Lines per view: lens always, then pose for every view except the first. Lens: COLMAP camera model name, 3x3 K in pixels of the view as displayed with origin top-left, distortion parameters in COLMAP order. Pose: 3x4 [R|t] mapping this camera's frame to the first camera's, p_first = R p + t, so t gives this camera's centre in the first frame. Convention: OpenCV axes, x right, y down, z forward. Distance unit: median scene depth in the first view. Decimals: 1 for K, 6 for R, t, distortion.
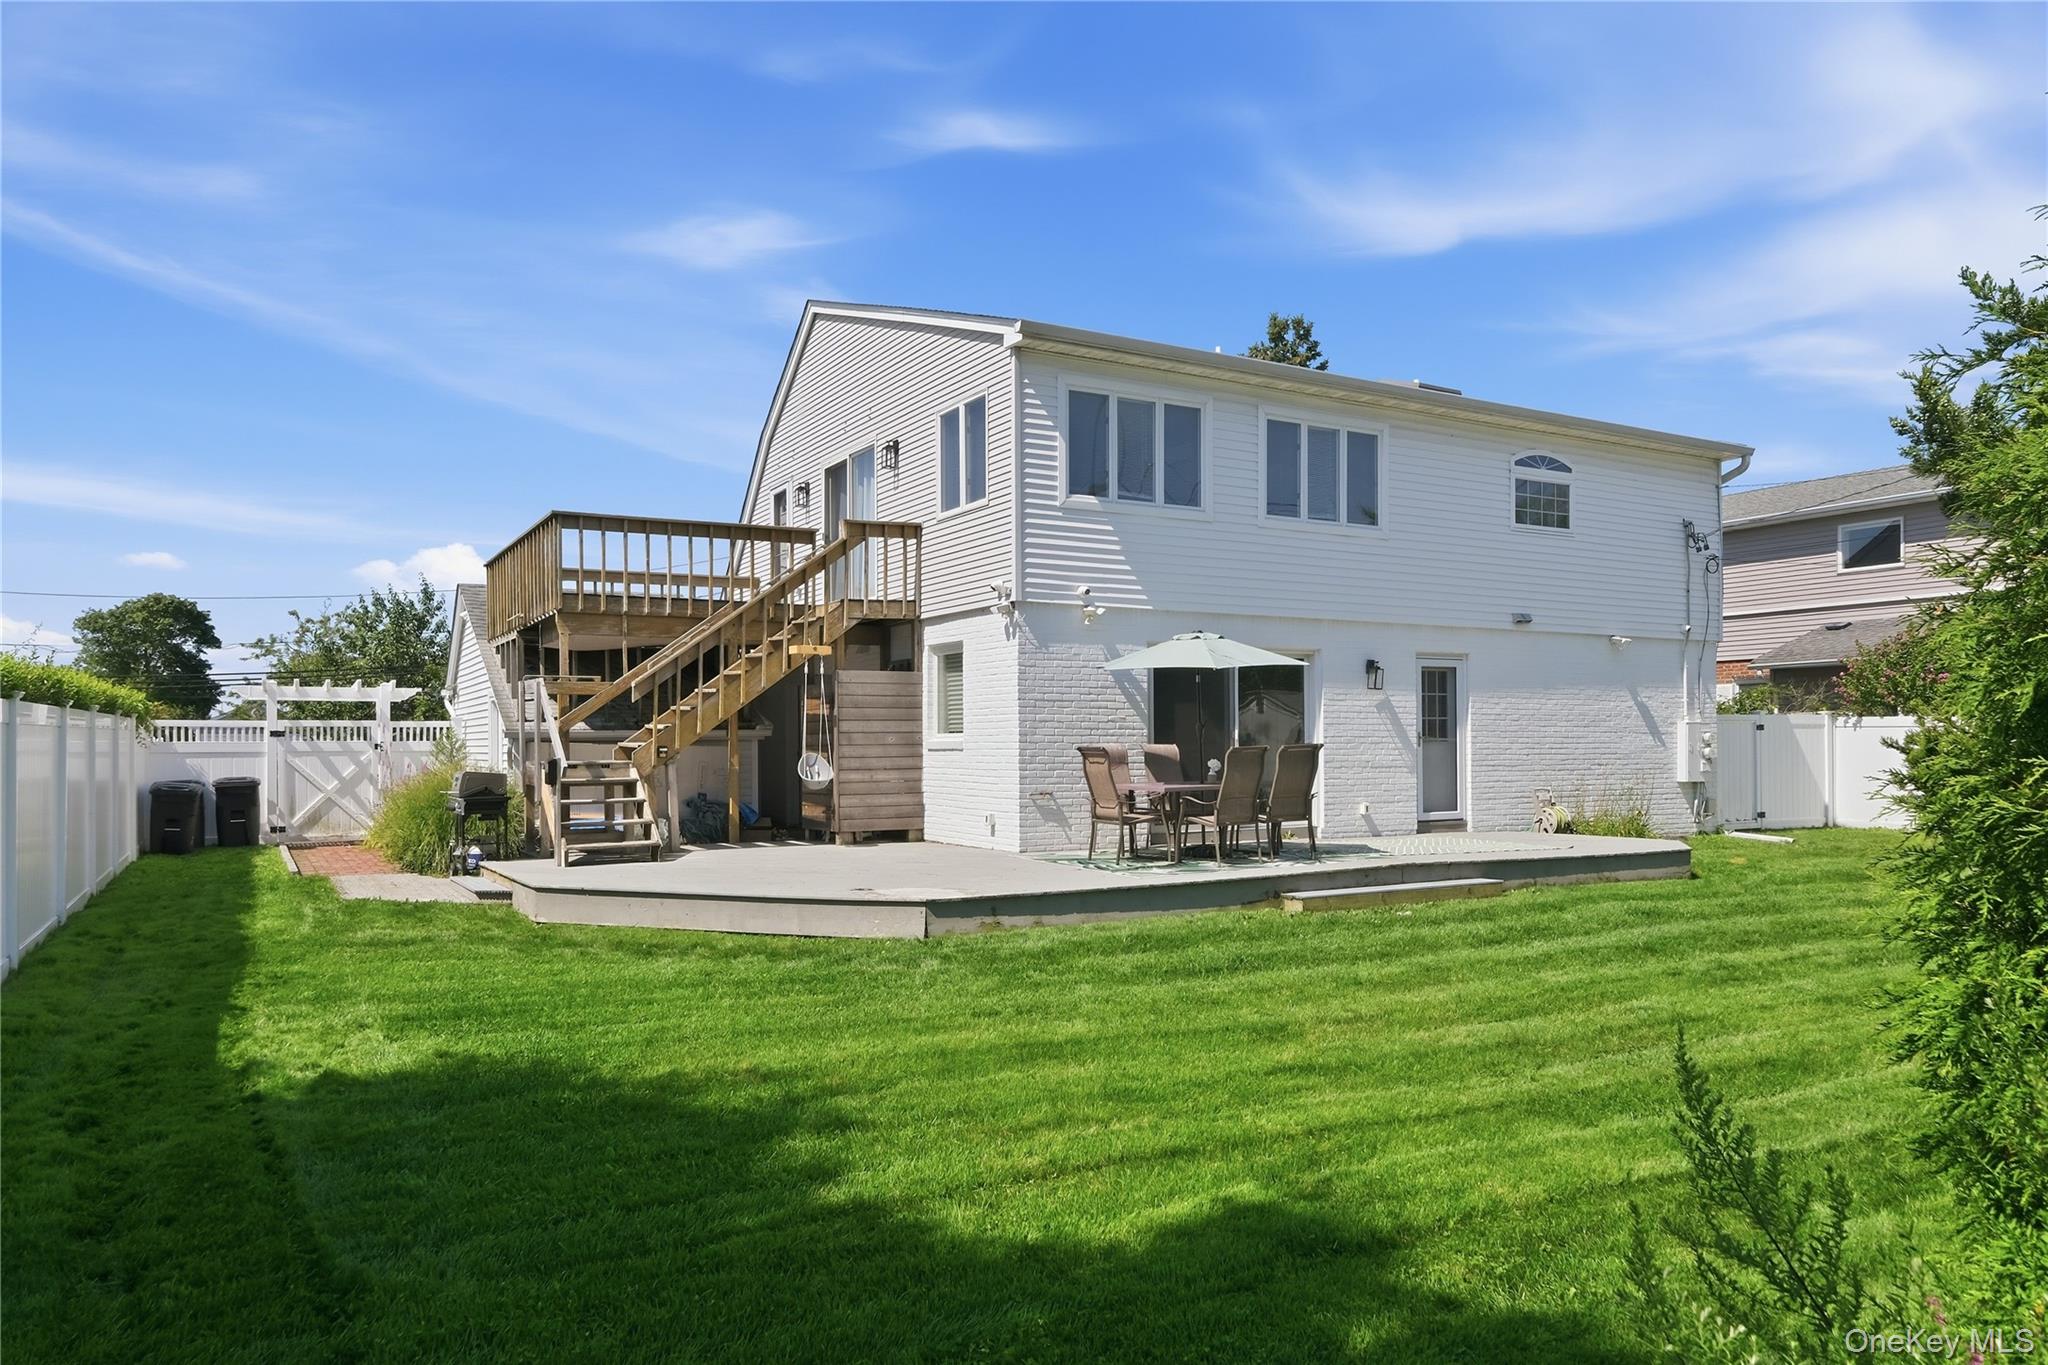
lens RADIAL K [[1383.1, 0, 1024.5], [0, 1383.1, 763.3], [0, 0, 1]] dist [0.003518, 0.000979]
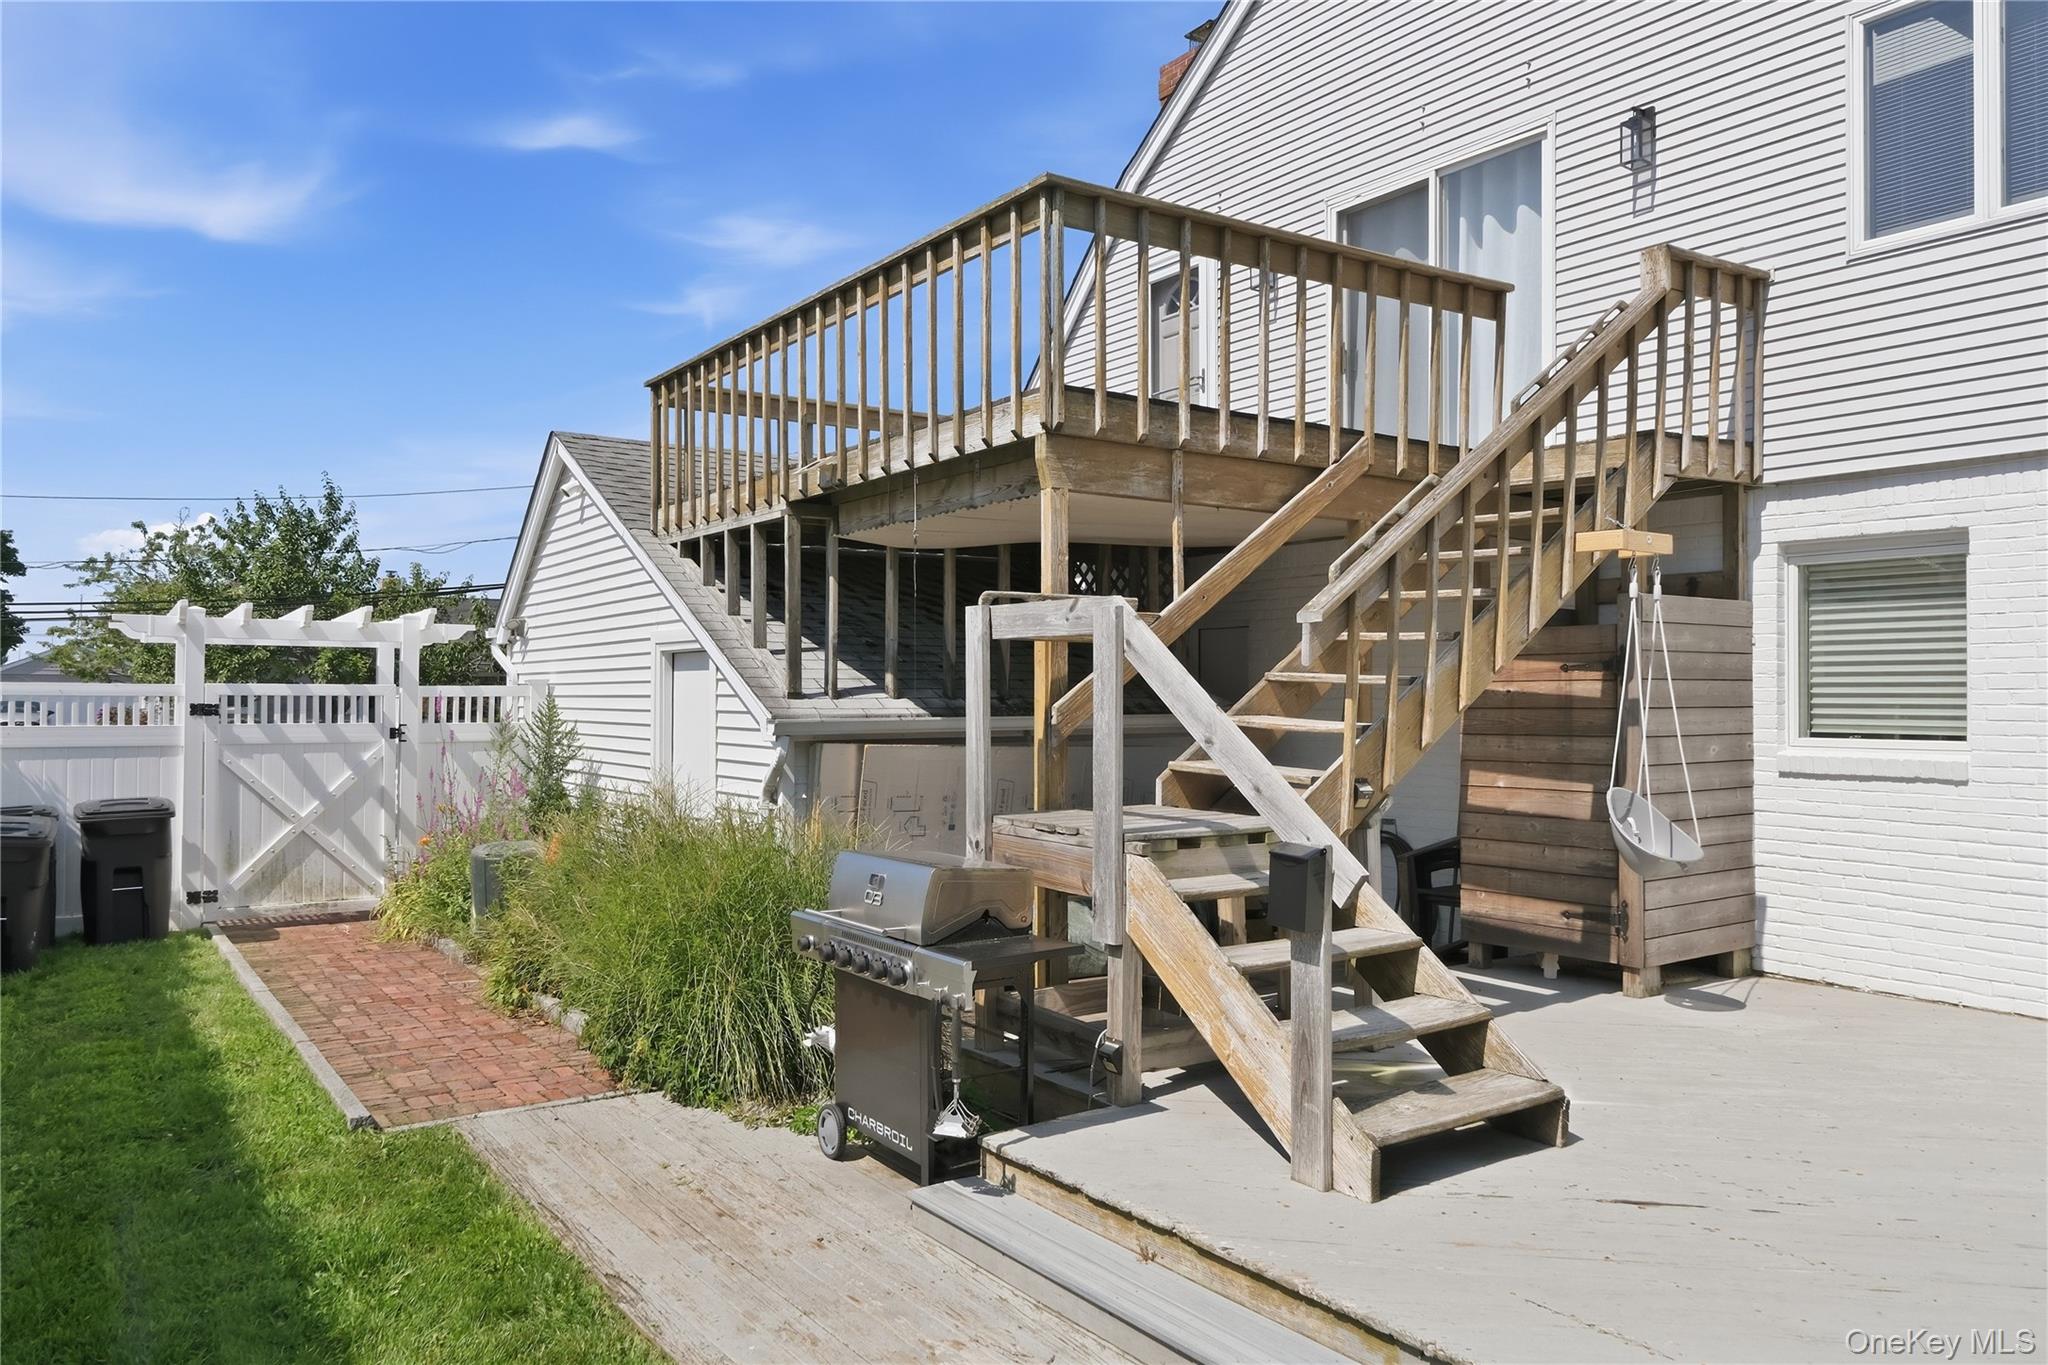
lens RADIAL K [[1438.8, 0, 1025.2], [0, 1438.8, 698.9], [0, 0, 1]] dist [-0.004674, -0.002809]
pose [[0.995970, 0.008907, 0.089243, -0.280449], [-0.007859, 0.999896, -0.012086, -0.021010], [-0.089342, 0.011336, 0.995937, 0.437514]]
